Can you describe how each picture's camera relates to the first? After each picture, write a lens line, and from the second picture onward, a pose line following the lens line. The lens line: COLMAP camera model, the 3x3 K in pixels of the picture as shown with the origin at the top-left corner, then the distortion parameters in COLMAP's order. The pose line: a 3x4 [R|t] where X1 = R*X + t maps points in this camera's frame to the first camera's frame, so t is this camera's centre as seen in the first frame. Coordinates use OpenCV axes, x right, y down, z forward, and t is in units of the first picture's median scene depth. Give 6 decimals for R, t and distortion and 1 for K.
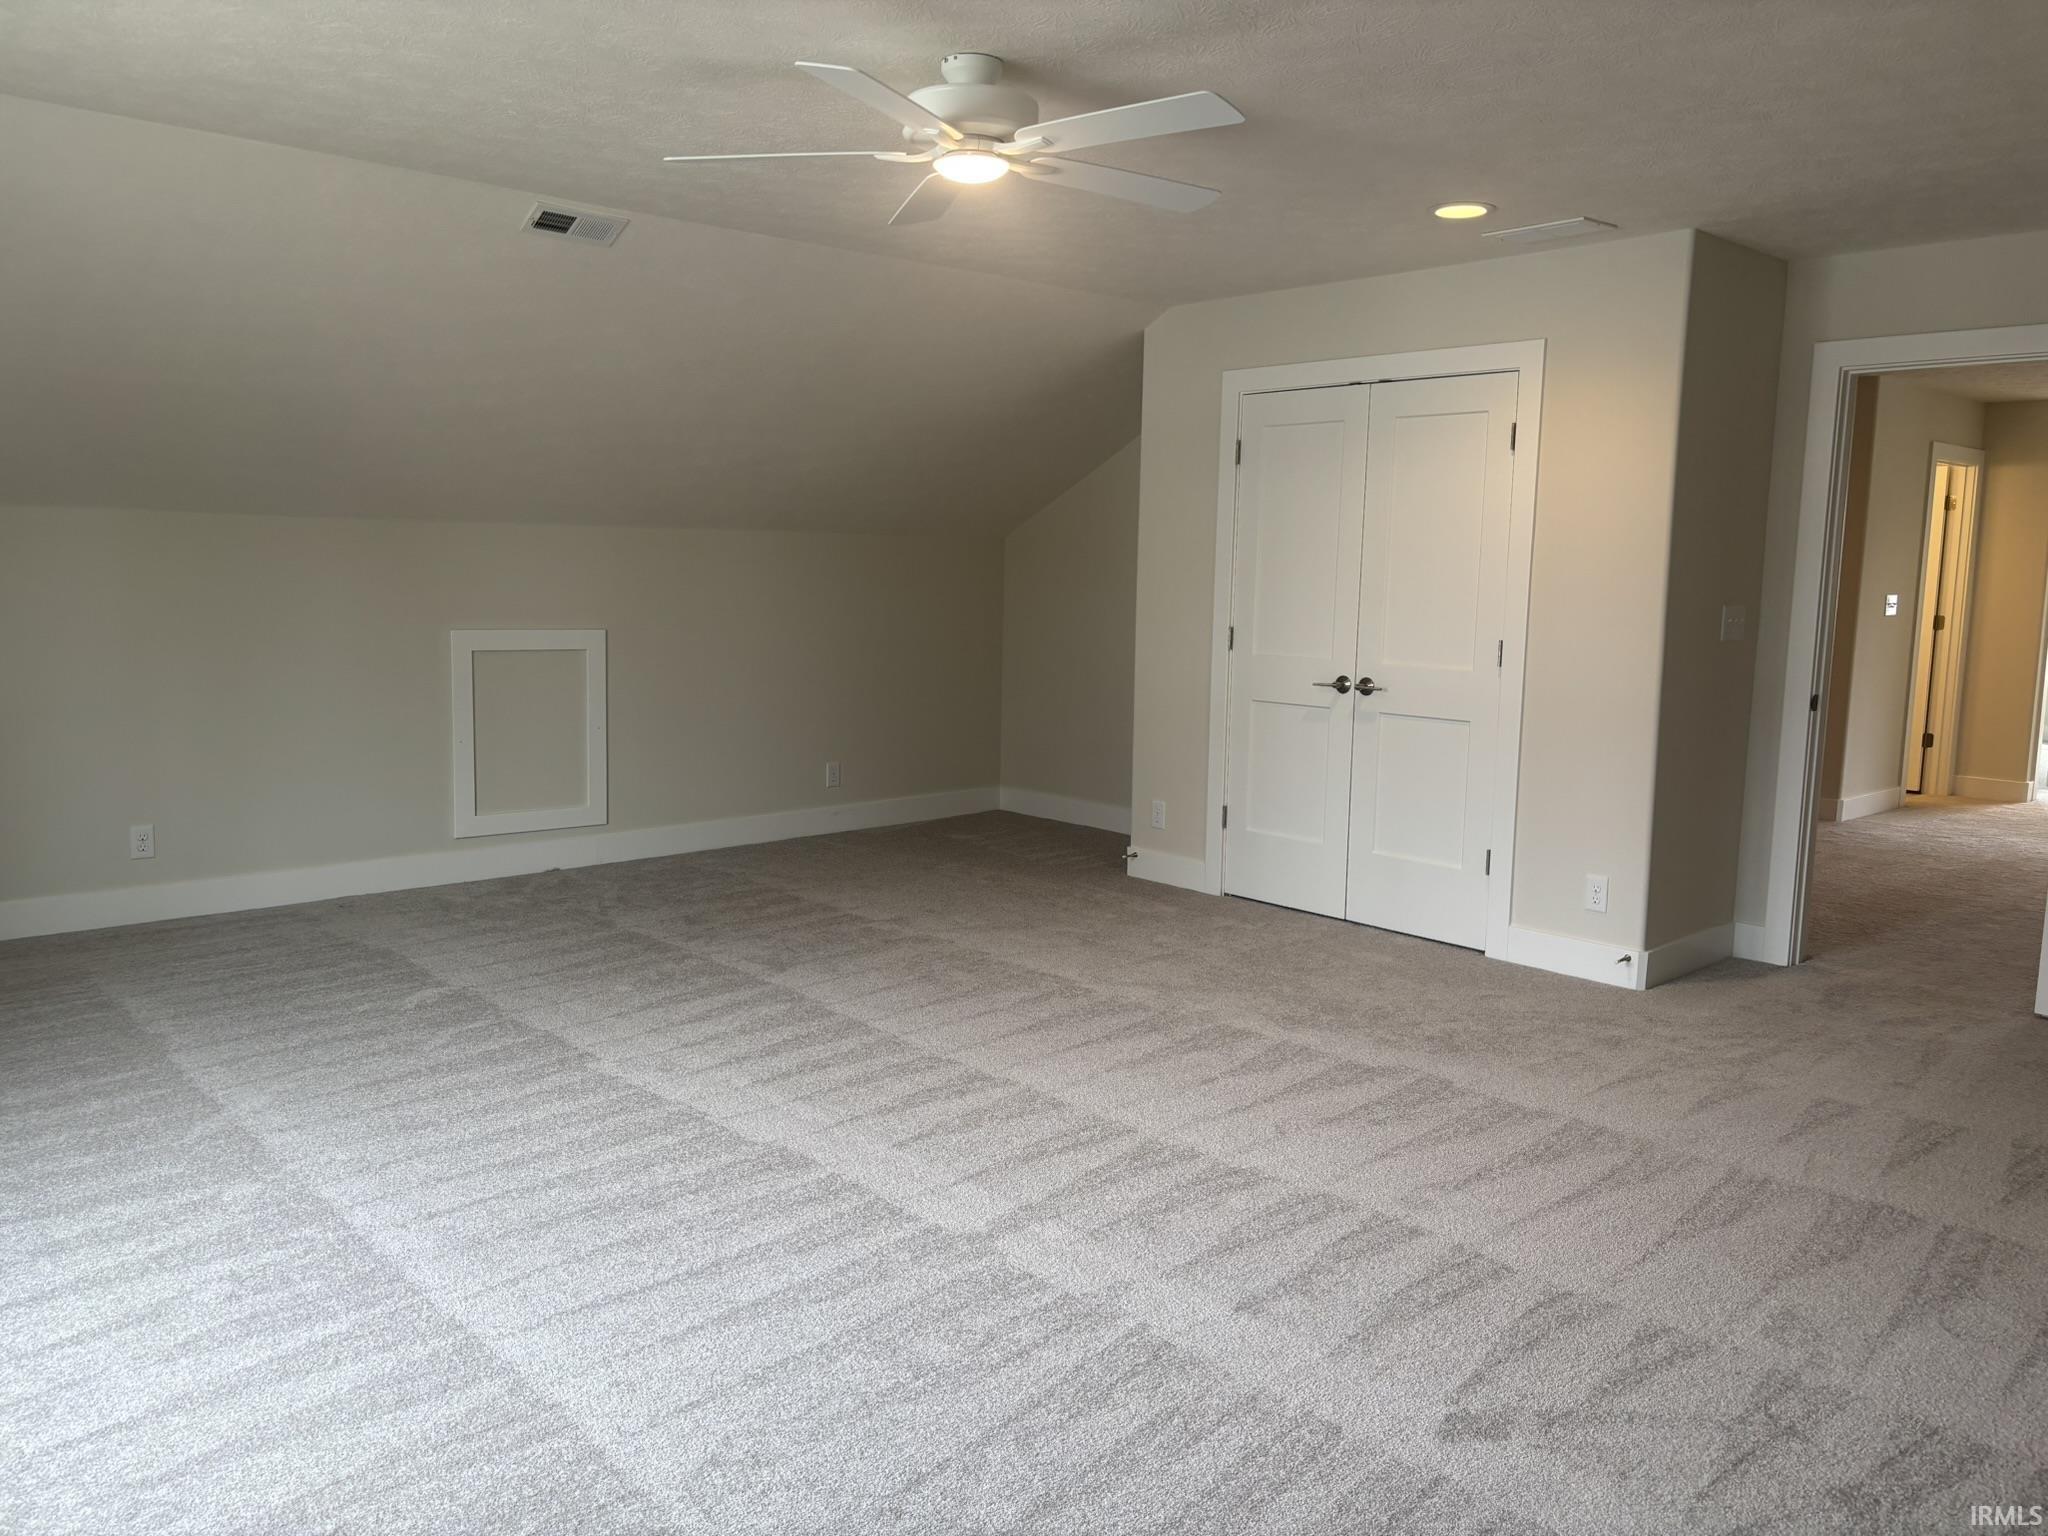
lens RADIAL K [[1528.8, 0, 1024.9], [0, 1528.8, 776.3], [0, 0, 1]] dist [0.014502, -0.004514]
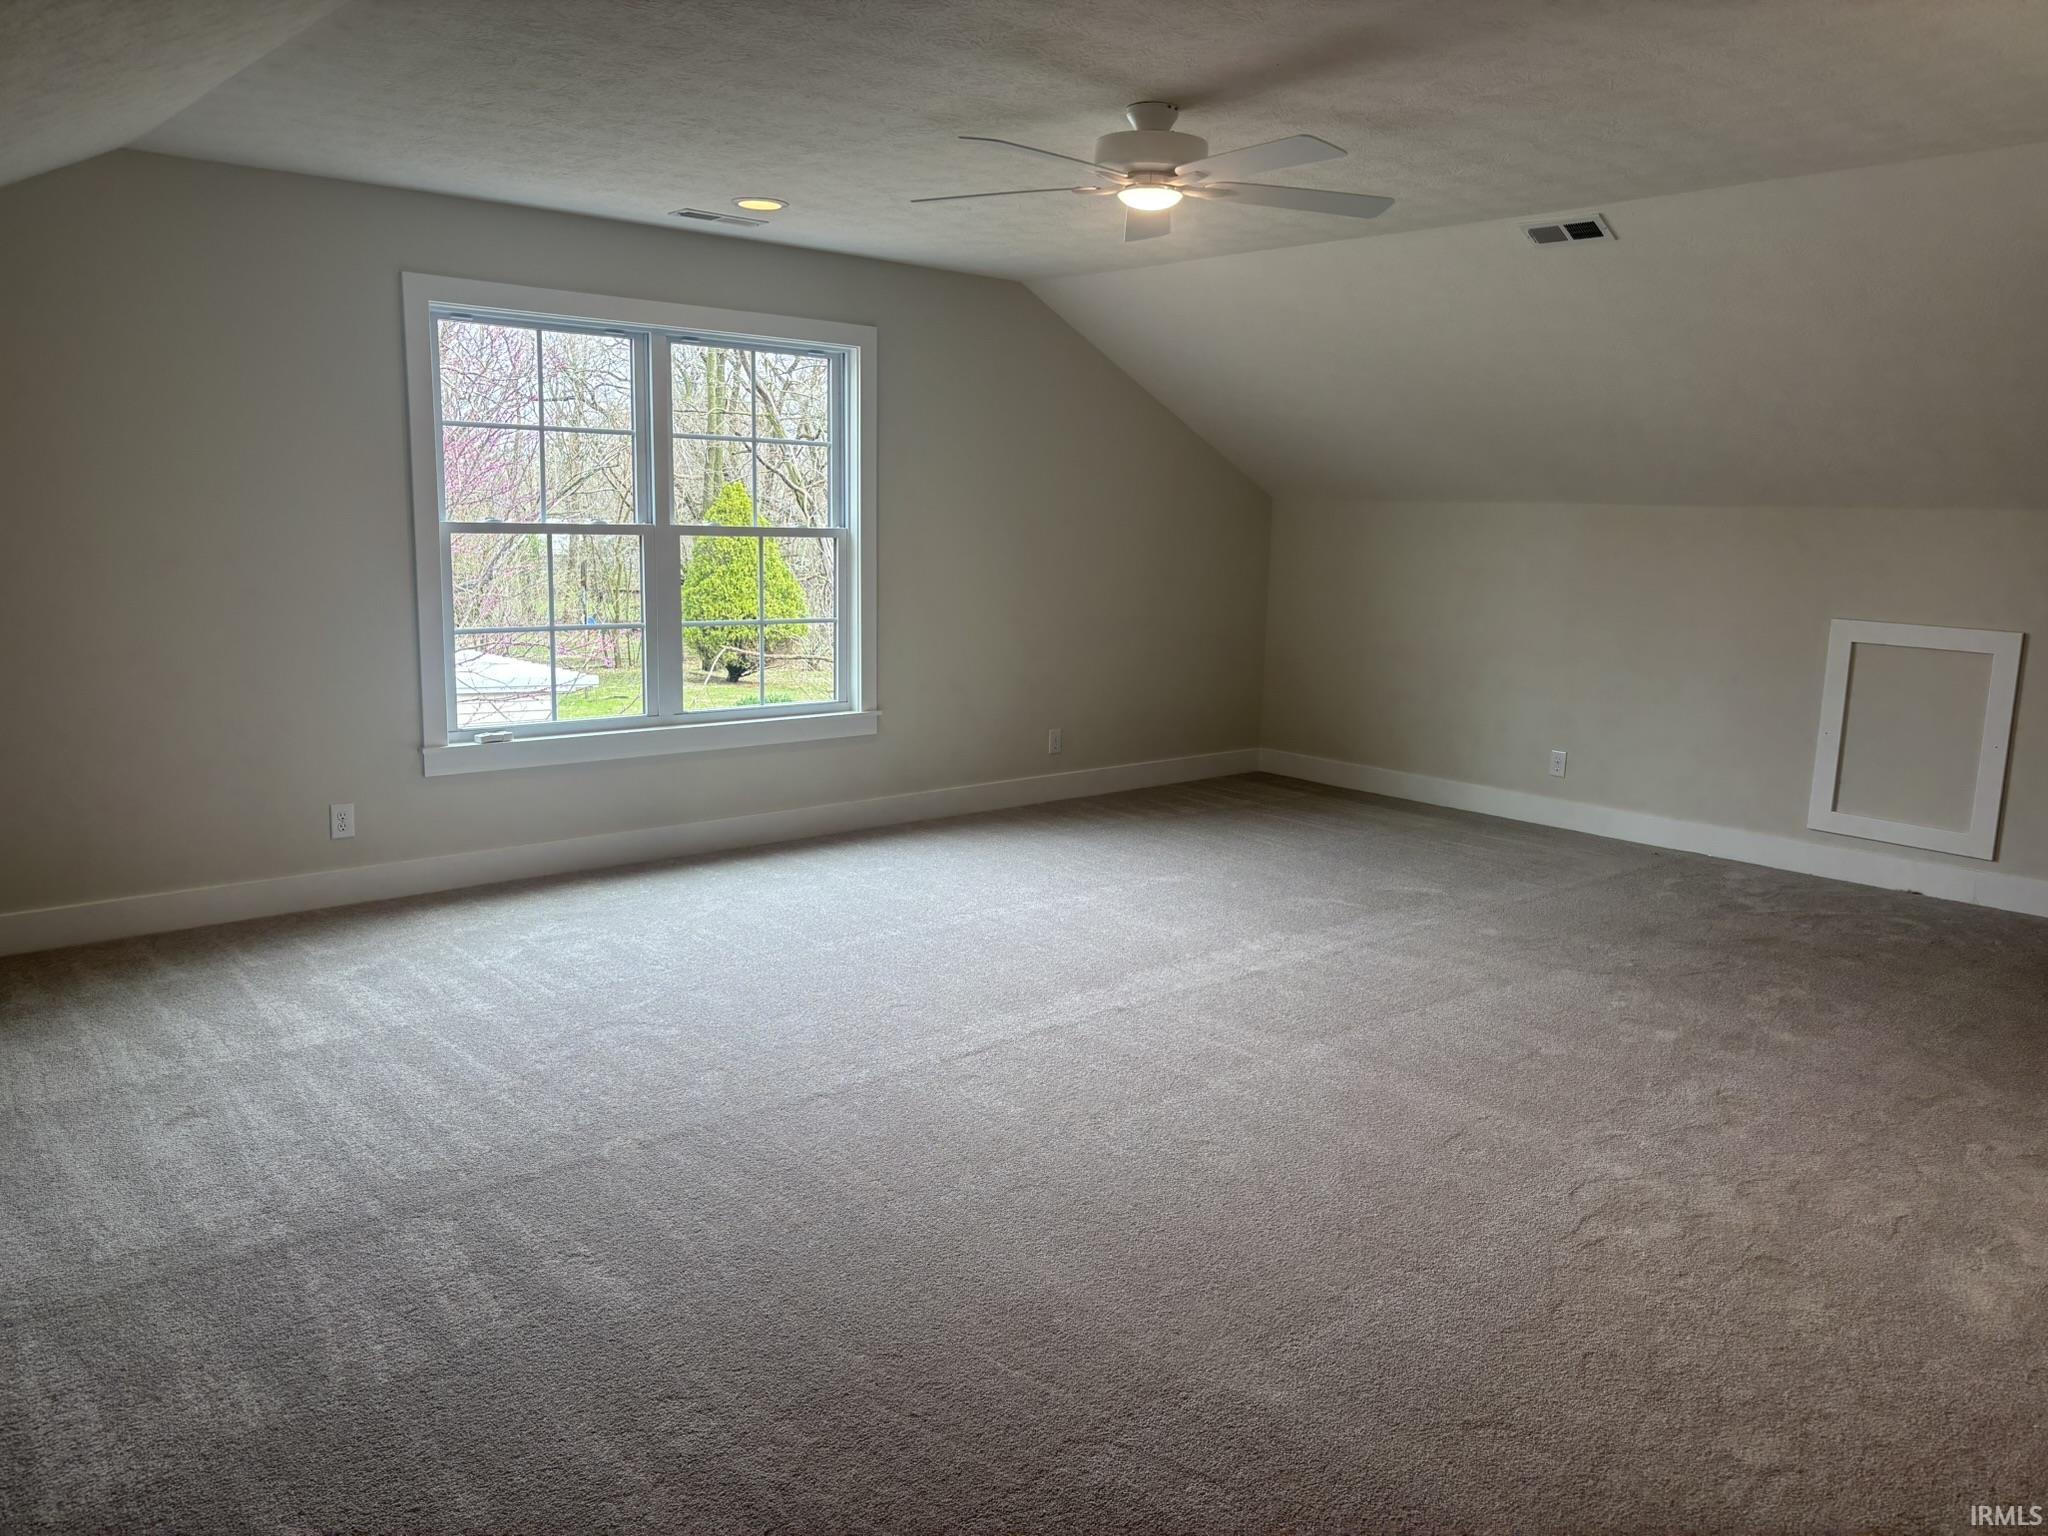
lens RADIAL K [[1555.9, 0, 1024.0], [0, 1555.9, 768.0], [0, 0, 1]] dist [0.019392, -0.003240]
pose [[0.000036, 0.151023, -0.988530, 0.755278], [-0.160745, 0.975676, 0.149054, -0.081446], [0.986996, 0.158896, 0.024312, 0.570810]]
